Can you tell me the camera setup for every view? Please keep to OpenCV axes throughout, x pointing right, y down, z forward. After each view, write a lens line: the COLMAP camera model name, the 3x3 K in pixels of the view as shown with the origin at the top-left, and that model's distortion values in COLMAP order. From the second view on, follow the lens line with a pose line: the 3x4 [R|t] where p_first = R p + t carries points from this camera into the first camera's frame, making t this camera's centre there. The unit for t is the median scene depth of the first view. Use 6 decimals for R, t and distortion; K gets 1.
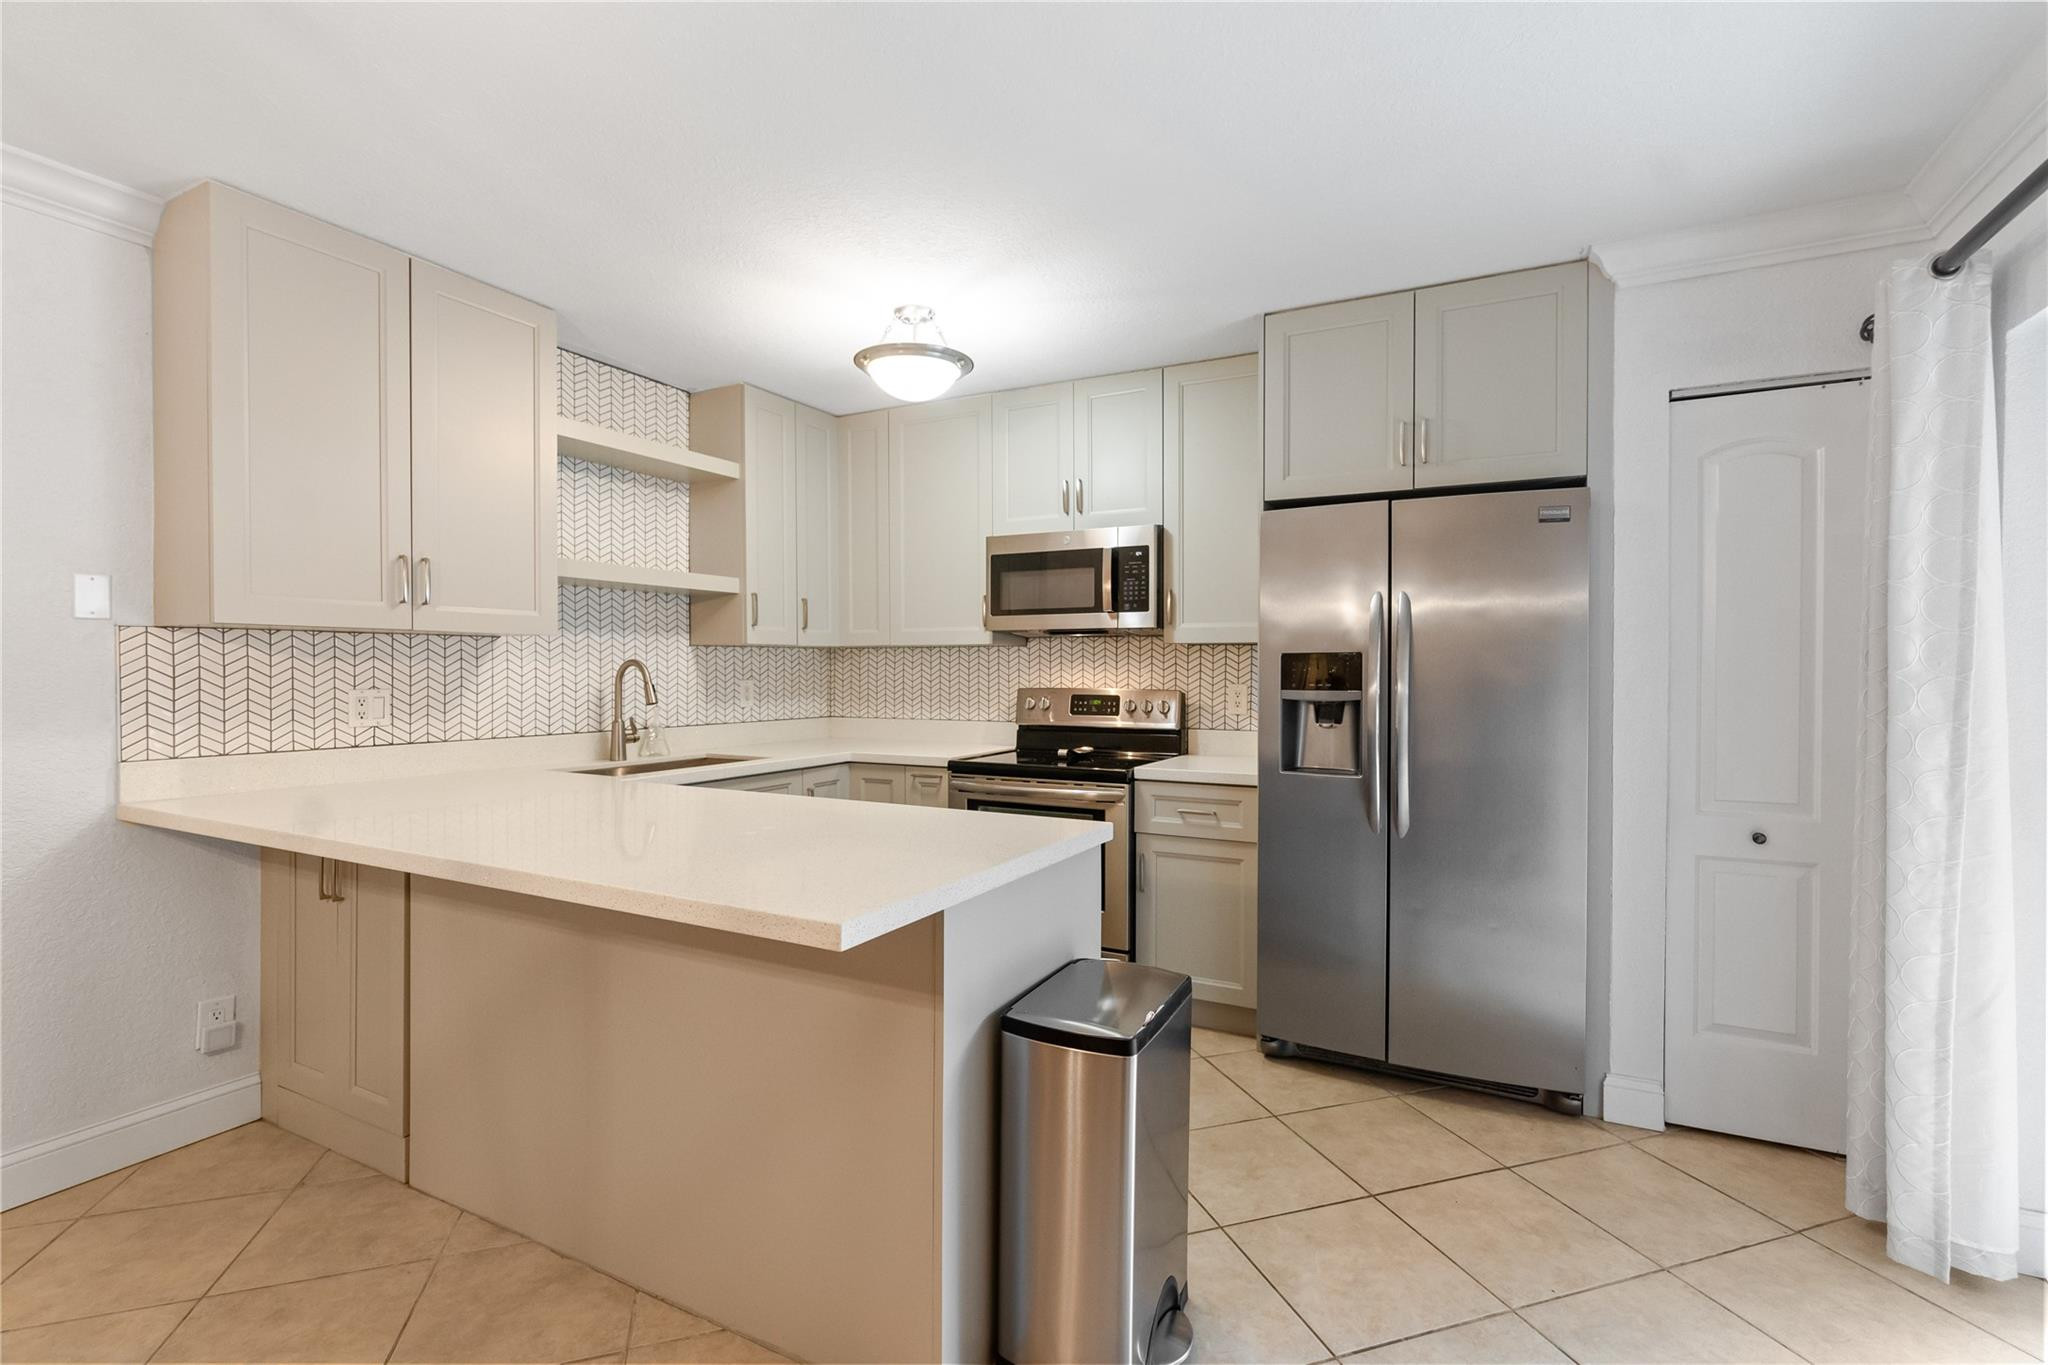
lens RADIAL K [[921.9, 0, 1023.1], [0, 921.9, 669.6], [0, 0, 1]] dist [-0.007982, 0.001536]
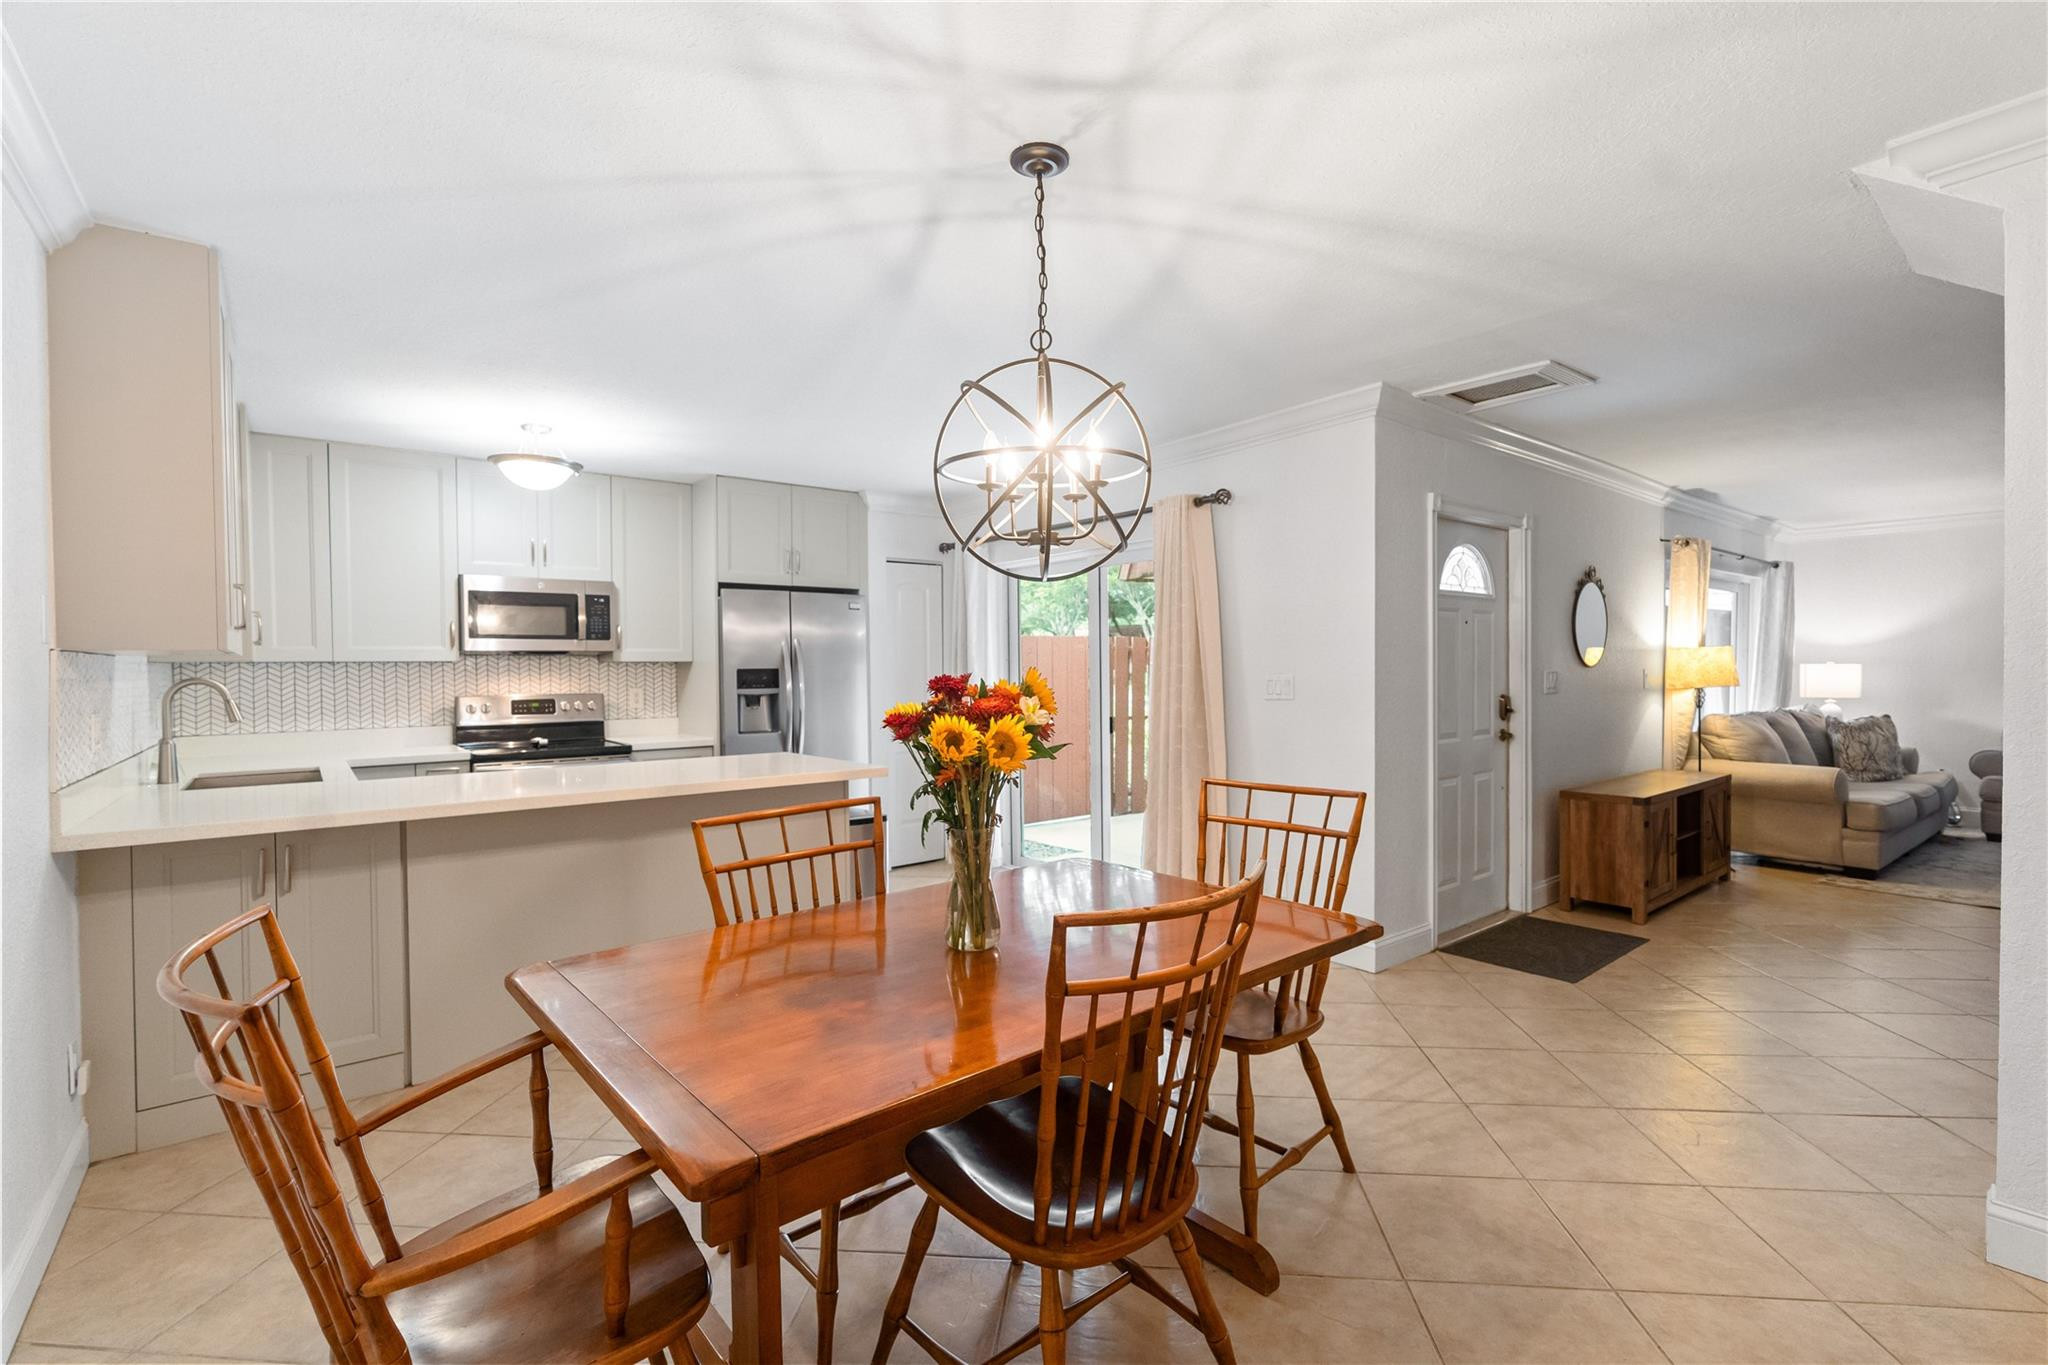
lens RADIAL K [[921.9, 0, 1027.5], [0, 921.9, 677.7], [0, 0, 1]] dist [-0.007982, 0.001536]
pose [[0.401547, -0.012740, 0.915750, -1.044923], [0.014672, 0.999864, 0.007477, -0.004128], [-0.915721, 0.010434, 0.401679, -0.226354]]
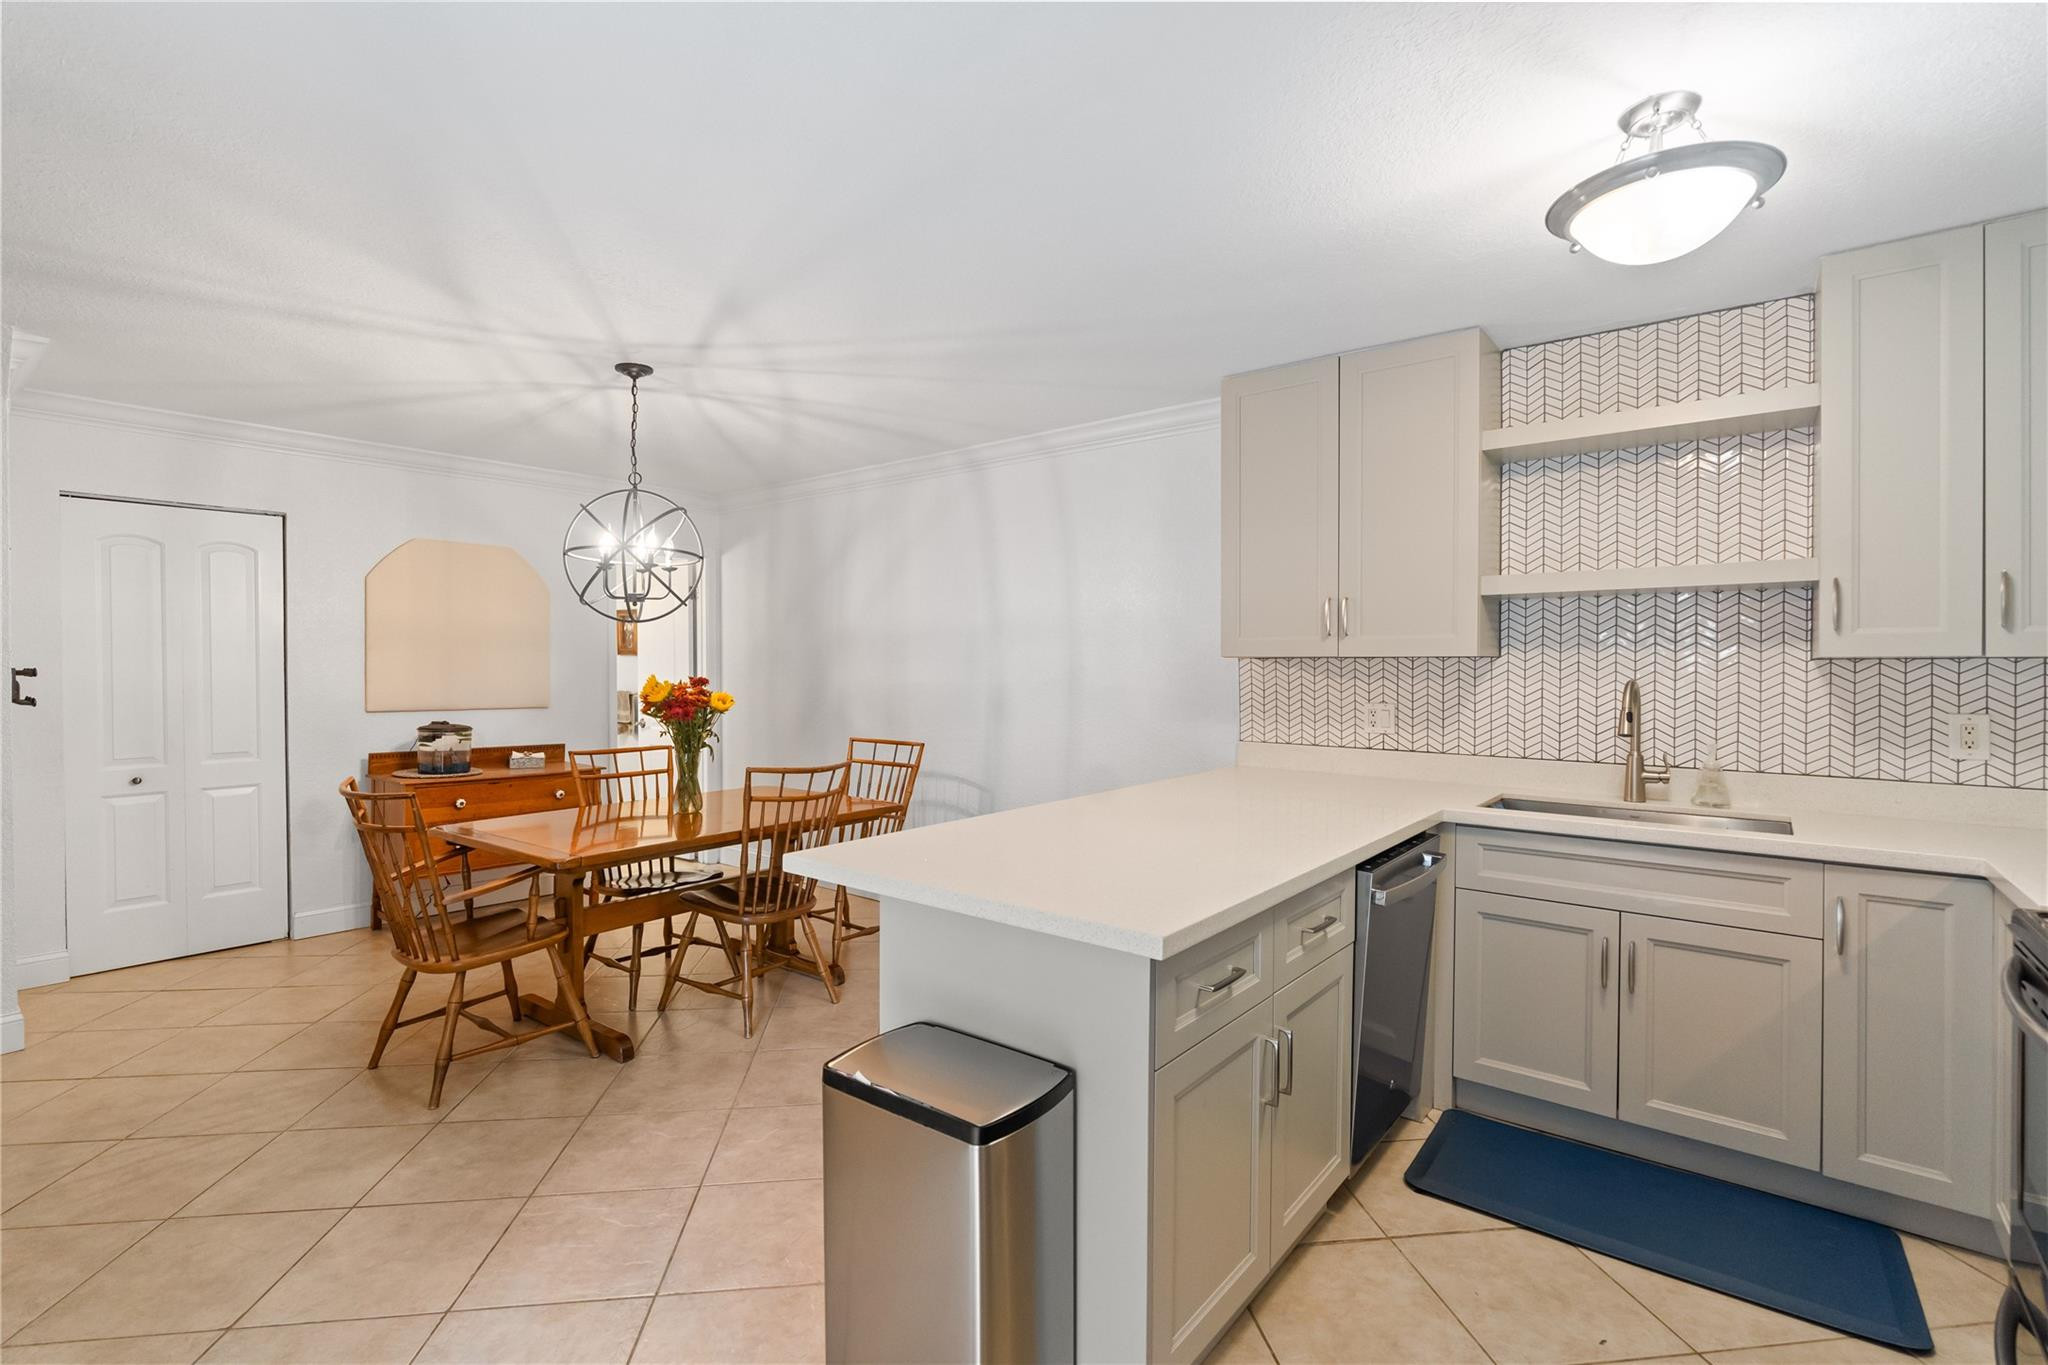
lens RADIAL K [[948.7, 0, 1046.2], [0, 948.7, 677.9], [0, 0, 1]] dist [-0.008594, -0.000560]
pose [[-0.179867, -0.002517, -0.983688, 0.556797], [-0.011657, 0.999932, -0.000428, -0.006428], [0.983622, 0.011390, -0.179884, 0.699962]]
